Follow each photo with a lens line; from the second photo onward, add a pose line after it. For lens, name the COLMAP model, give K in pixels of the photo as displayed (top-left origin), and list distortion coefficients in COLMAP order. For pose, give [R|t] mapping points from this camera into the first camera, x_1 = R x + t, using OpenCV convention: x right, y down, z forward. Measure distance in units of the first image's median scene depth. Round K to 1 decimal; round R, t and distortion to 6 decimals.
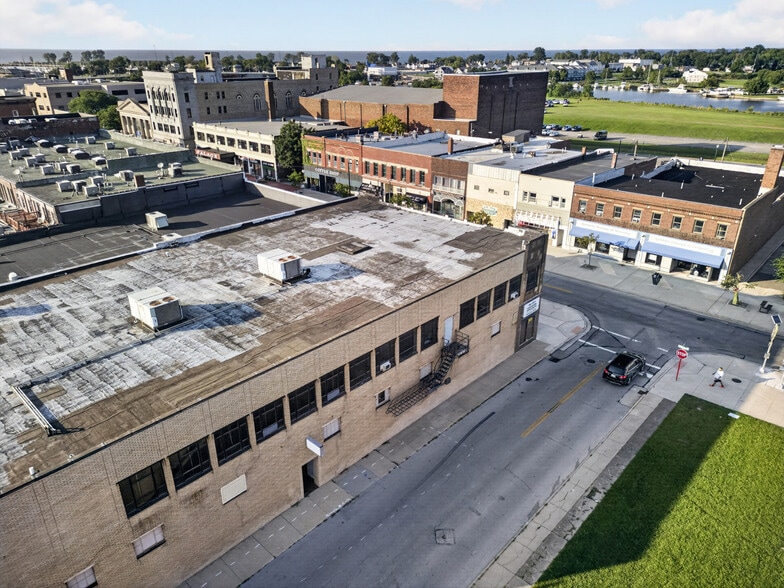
lens RADIAL K [[546.2, 0, 392.3], [0, 546.2, 294.1], [0, 0, 1]] dist [0.066377, -0.064887]
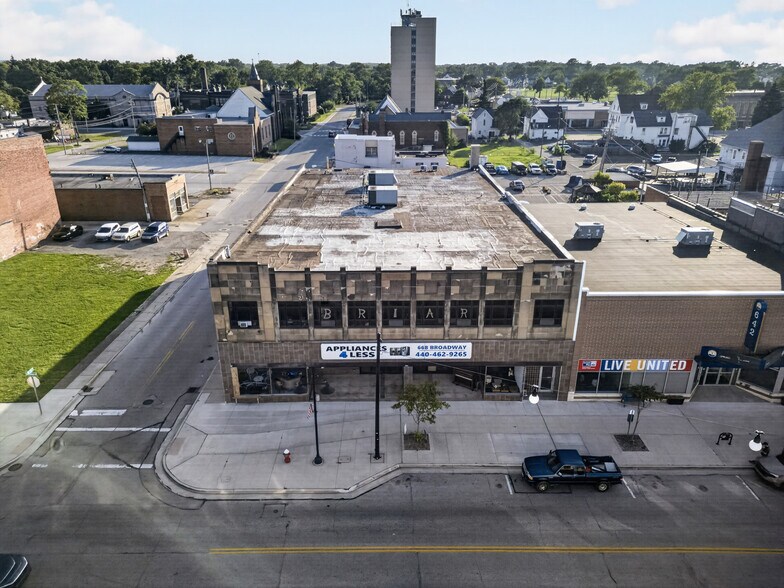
lens RADIAL K [[546.2, 0, 393.0], [0, 546.2, 289.1], [0, 0, 1]] dist [0.066377, -0.064887]
pose [[-0.722477, 0.261789, -0.639916, 0.658497], [-0.277185, 0.738237, 0.614959, -0.681909], [0.633400, 0.621670, -0.460795, 1.710243]]
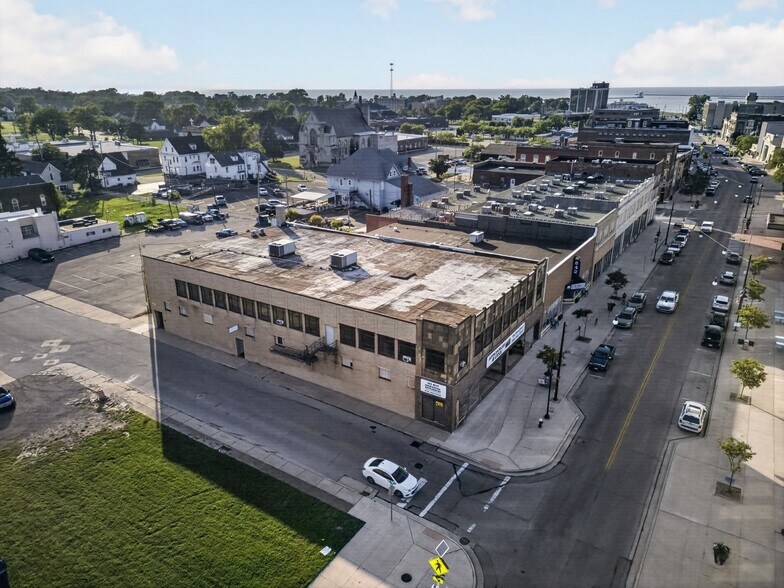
lens RADIAL K [[546.2, 0, 389.4], [0, 546.2, 297.7], [0, 0, 1]] dist [0.066377, -0.064887]
pose [[0.175265, 0.350886, -0.919870, 1.271450], [-0.396274, 0.880448, 0.260345, -0.404760], [0.901249, 0.318891, 0.293359, 0.673395]]
